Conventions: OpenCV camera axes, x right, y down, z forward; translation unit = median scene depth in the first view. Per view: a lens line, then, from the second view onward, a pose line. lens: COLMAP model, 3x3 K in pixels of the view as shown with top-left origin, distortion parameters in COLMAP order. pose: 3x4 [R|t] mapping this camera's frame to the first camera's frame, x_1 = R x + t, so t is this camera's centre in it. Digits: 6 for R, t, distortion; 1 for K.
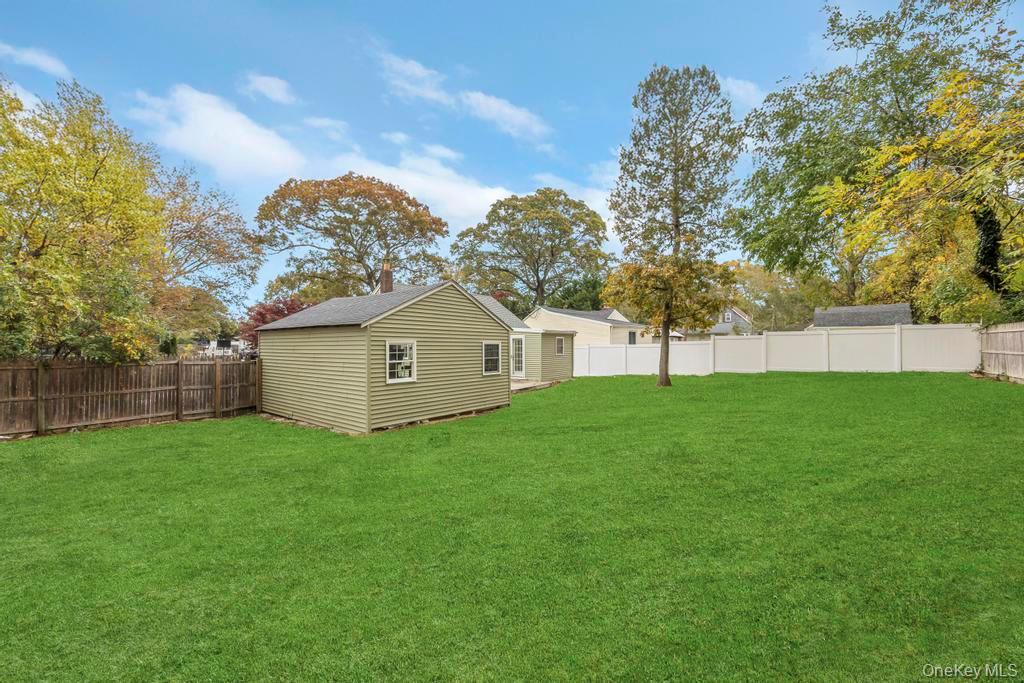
lens RADIAL K [[394.5, 0, 512.8], [0, 394.5, 344.7], [0, 0, 1]] dist [-0.002114, -0.000077]
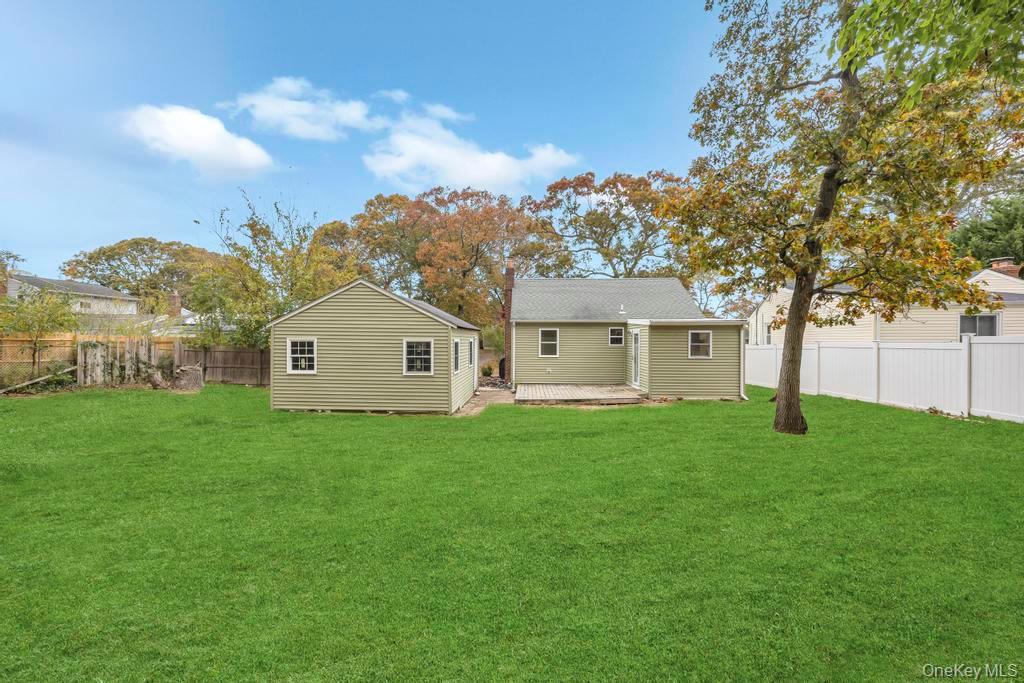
lens RADIAL K [[394.5, 0, 515.5], [0, 394.5, 339.6], [0, 0, 1]] dist [-0.002114, -0.000077]
pose [[0.595200, 0.002274, -0.803575, 0.480704], [-0.003029, 0.999995, 0.000586, -0.004330], [0.803572, 0.002085, 0.595204, 0.375130]]
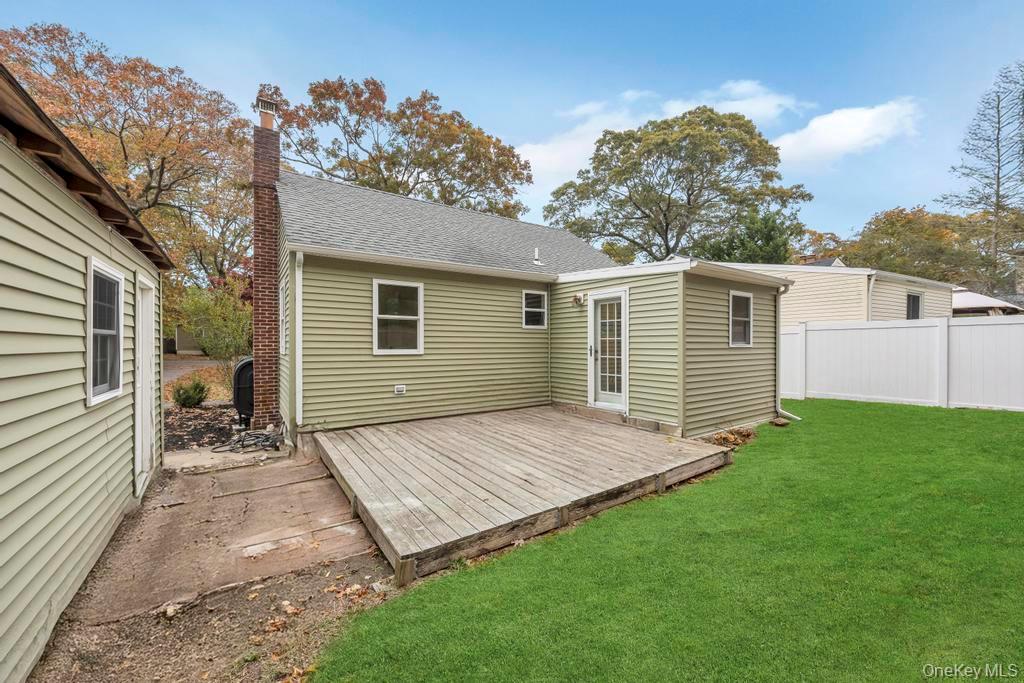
lens RADIAL K [[394.5, 0, 511.2], [0, 394.5, 346.4], [0, 0, 1]] dist [-0.002114, -0.000077]
pose [[0.952672, 0.002491, -0.303989, 0.037429], [0.000125, 0.999963, 0.008586, 0.023822], [0.303999, -0.008217, 0.952637, 0.647233]]
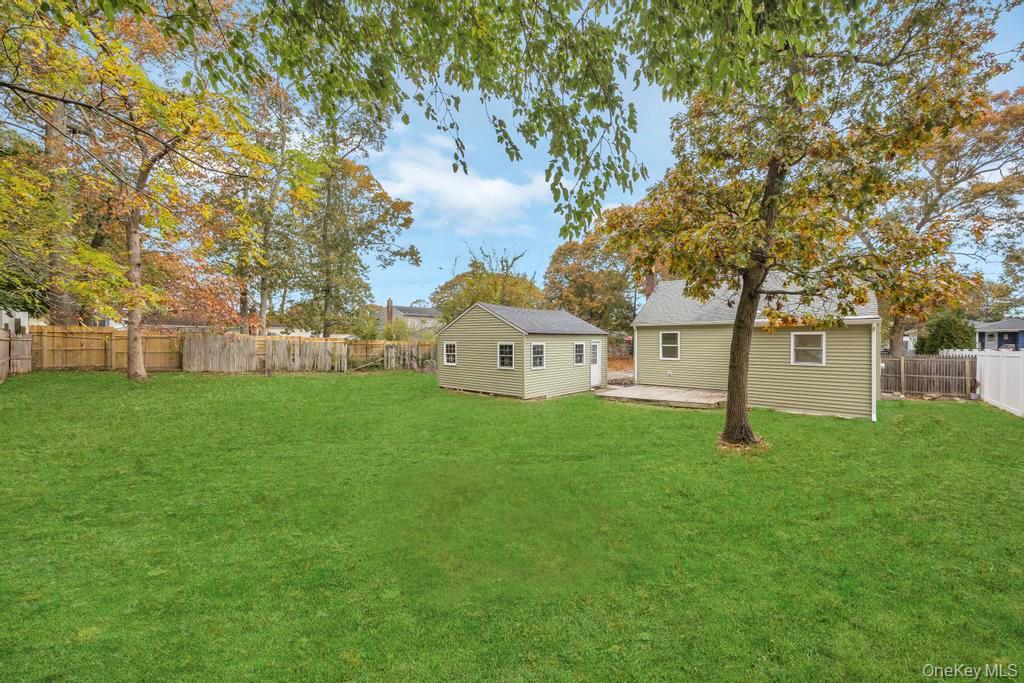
lens RADIAL K [[394.5, 0, 512.3], [0, 394.5, 341.4], [0, 0, 1]] dist [-0.002114, -0.000077]
pose [[-0.055790, -0.000936, -0.998442, 0.711918], [0.001661, 0.999998, -0.001030, -0.006421], [0.998441, -0.001715, -0.055788, 0.643378]]
